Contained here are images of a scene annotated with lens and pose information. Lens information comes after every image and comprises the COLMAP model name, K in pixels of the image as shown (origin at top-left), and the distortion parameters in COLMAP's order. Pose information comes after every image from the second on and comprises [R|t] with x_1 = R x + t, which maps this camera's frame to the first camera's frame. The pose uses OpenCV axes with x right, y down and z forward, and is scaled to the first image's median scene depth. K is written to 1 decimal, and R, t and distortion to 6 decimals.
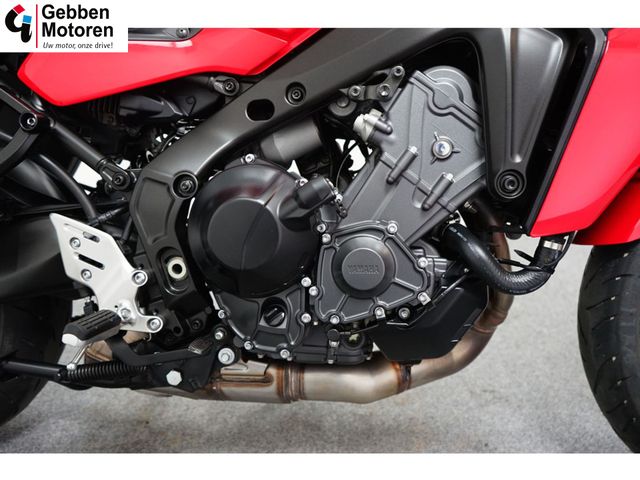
lens RADIAL K [[529.1, 0, 320.7], [0, 529.1, 240.6], [0, 0, 1]] dist [-0.003020, -0.001113]
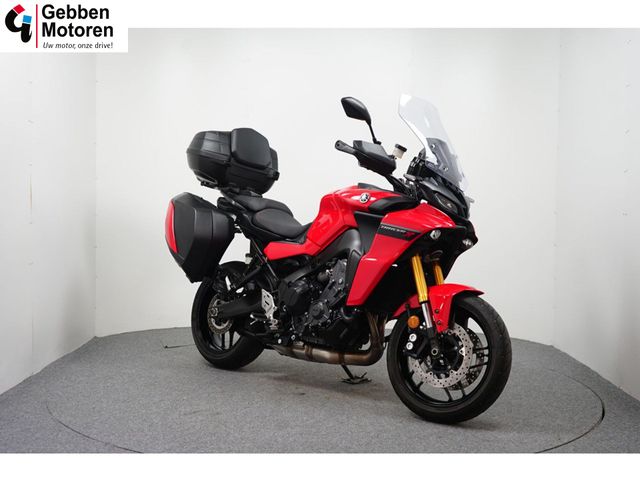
lens RADIAL K [[797.3, 0, 320.1], [0, 797.3, 239.0], [0, 0, 1]] dist [0.095051, 0.000000]
pose [[0.782454, 0.076075, -0.618044, 3.141883], [-0.224111, 0.960406, -0.165512, 0.436376], [0.580982, 0.268016, 0.768523, -3.043789]]
